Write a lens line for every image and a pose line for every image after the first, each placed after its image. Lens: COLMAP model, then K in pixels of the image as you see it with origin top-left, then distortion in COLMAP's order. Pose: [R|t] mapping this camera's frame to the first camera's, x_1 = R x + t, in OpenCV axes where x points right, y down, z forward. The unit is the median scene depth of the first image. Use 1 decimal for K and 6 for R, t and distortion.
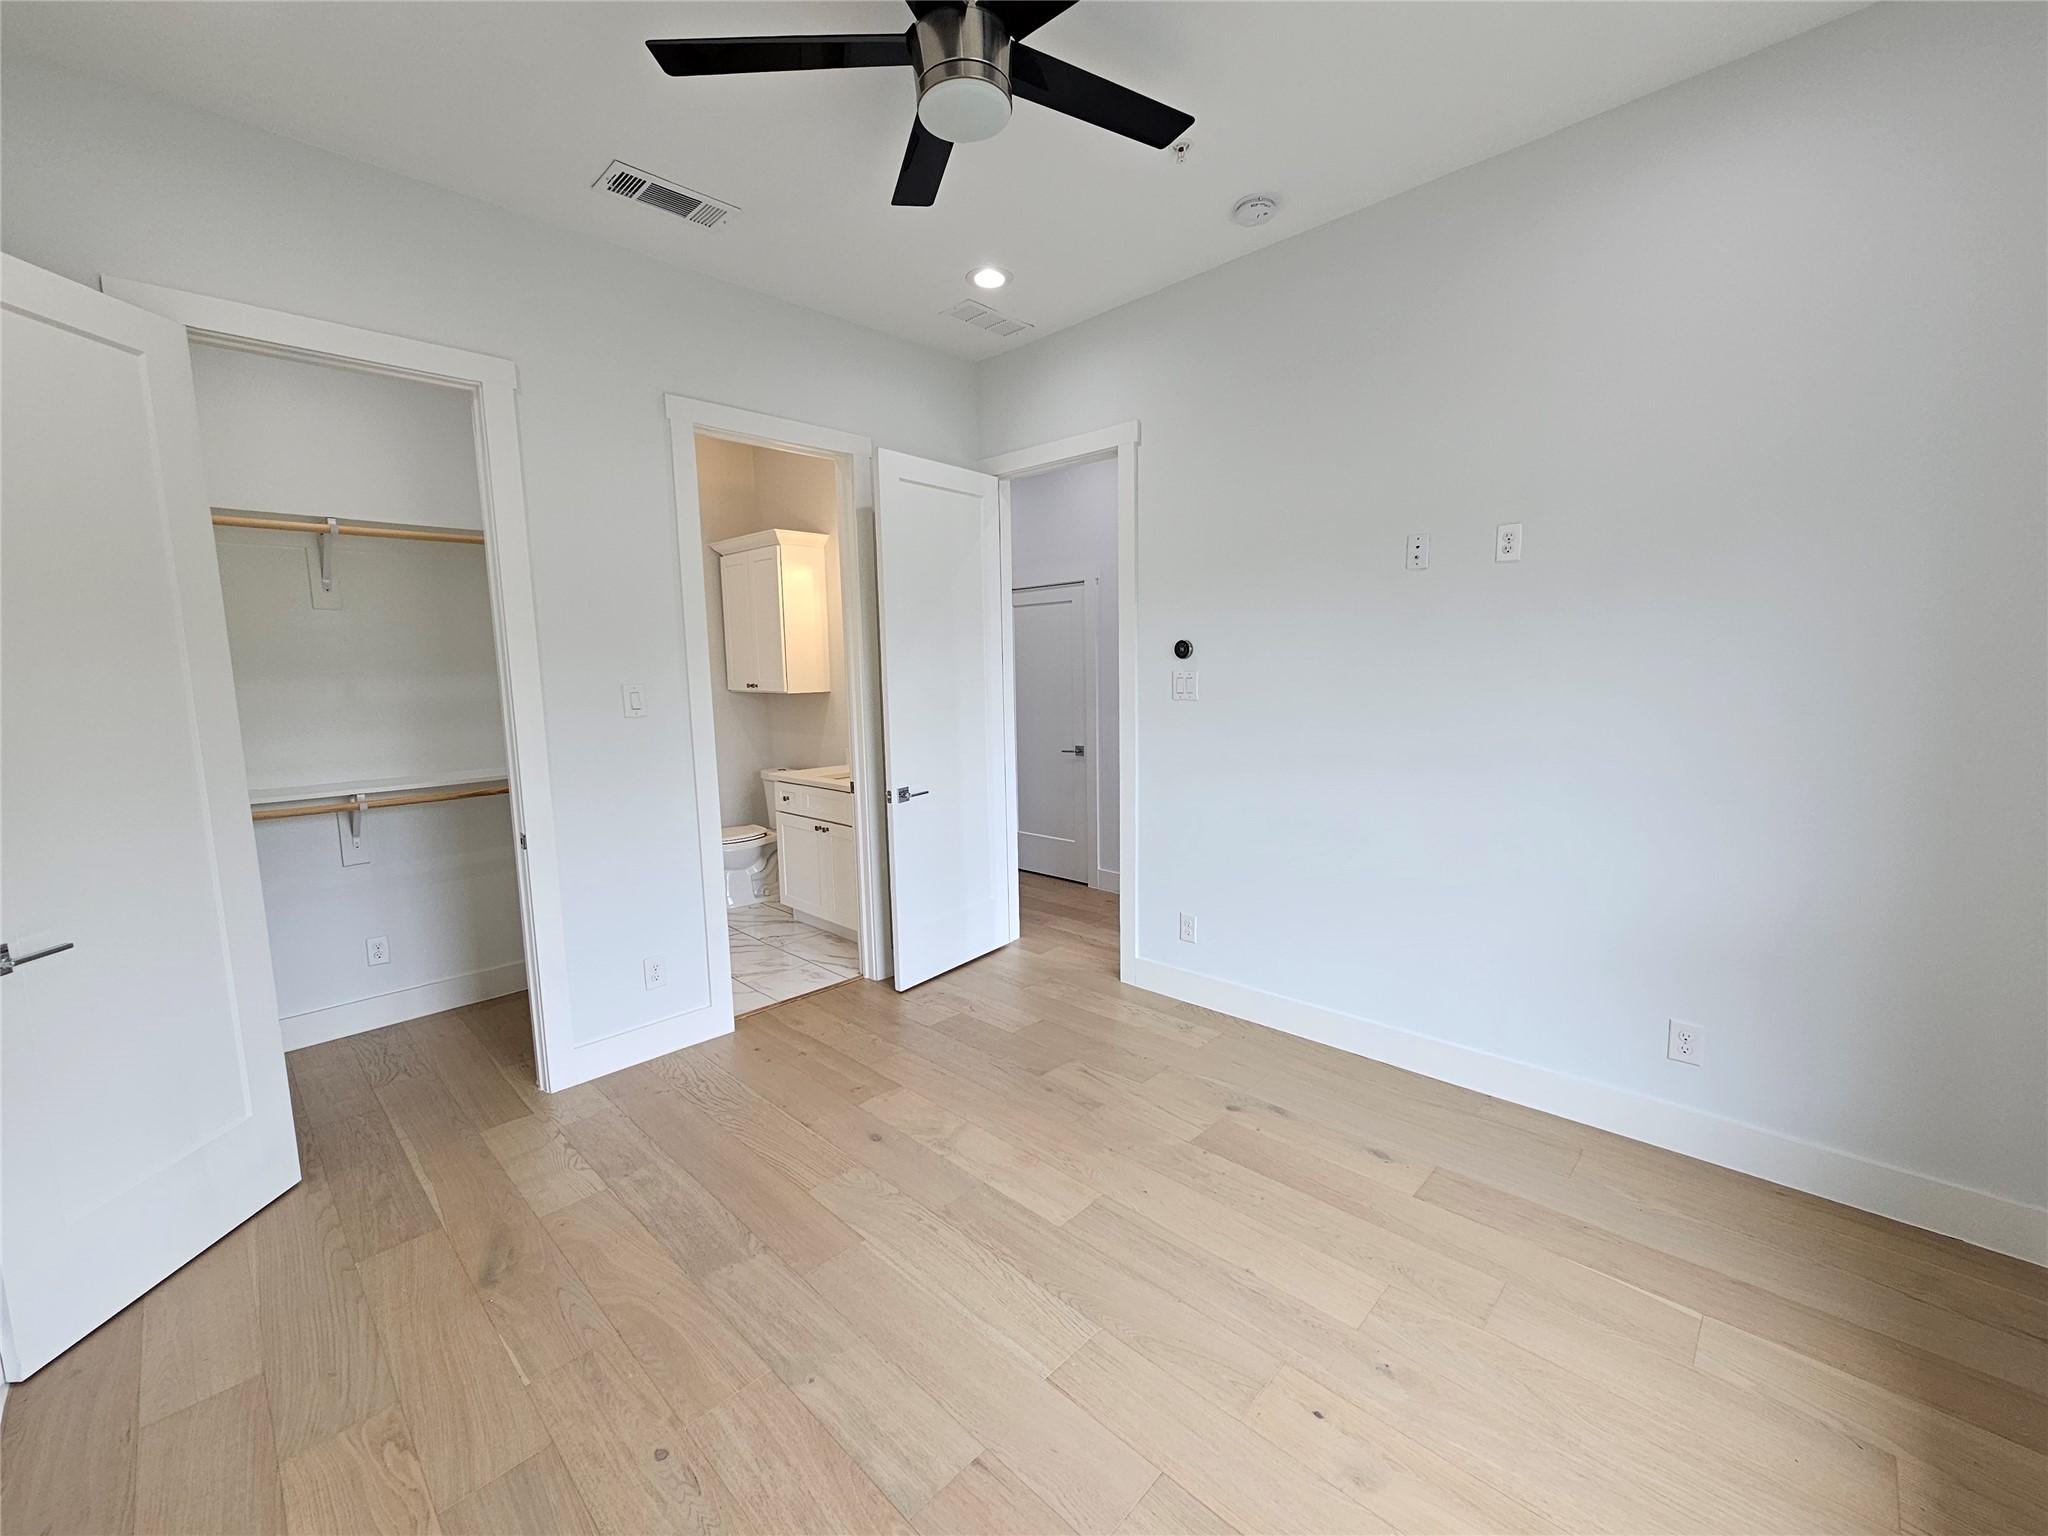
lens RADIAL K [[836.6, 0, 1018.9], [0, 836.6, 766.4], [0, 0, 1]] dist [-0.000463, 0.000534]
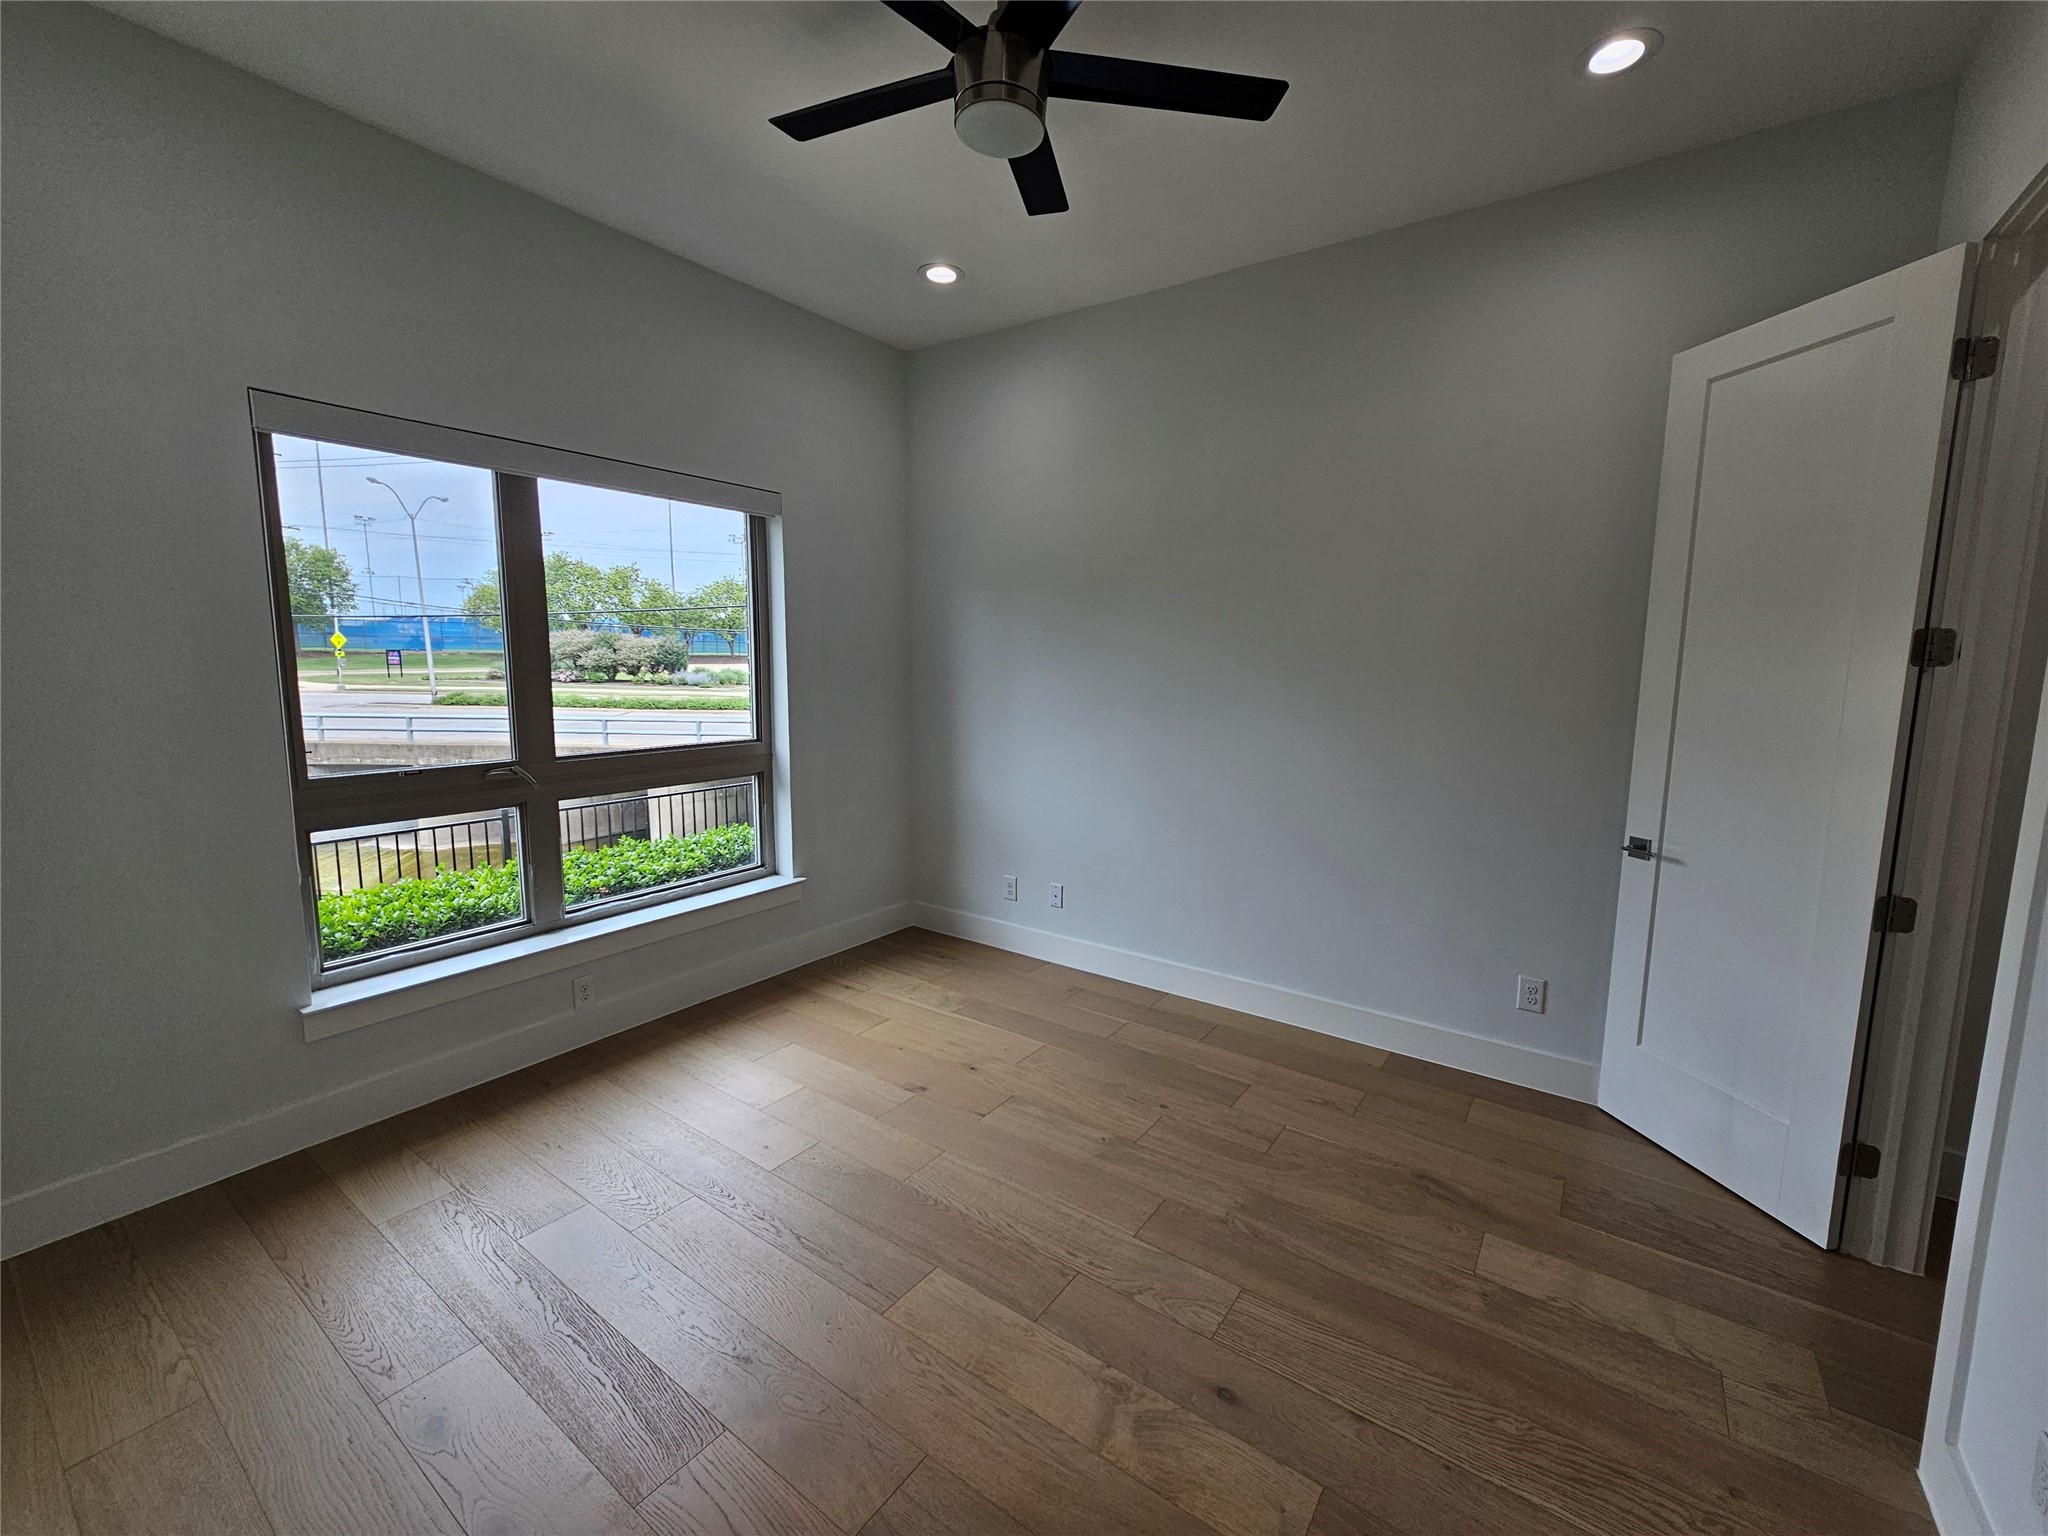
lens RADIAL K [[836.6, 0, 1023.1], [0, 836.6, 775.2], [0, 0, 1]] dist [-0.000463, 0.000534]
pose [[-0.987929, 0.029517, -0.152071, 0.068648], [-0.009743, 0.967895, 0.251164, -0.181182], [0.154603, 0.249614, -0.955924, 1.550365]]
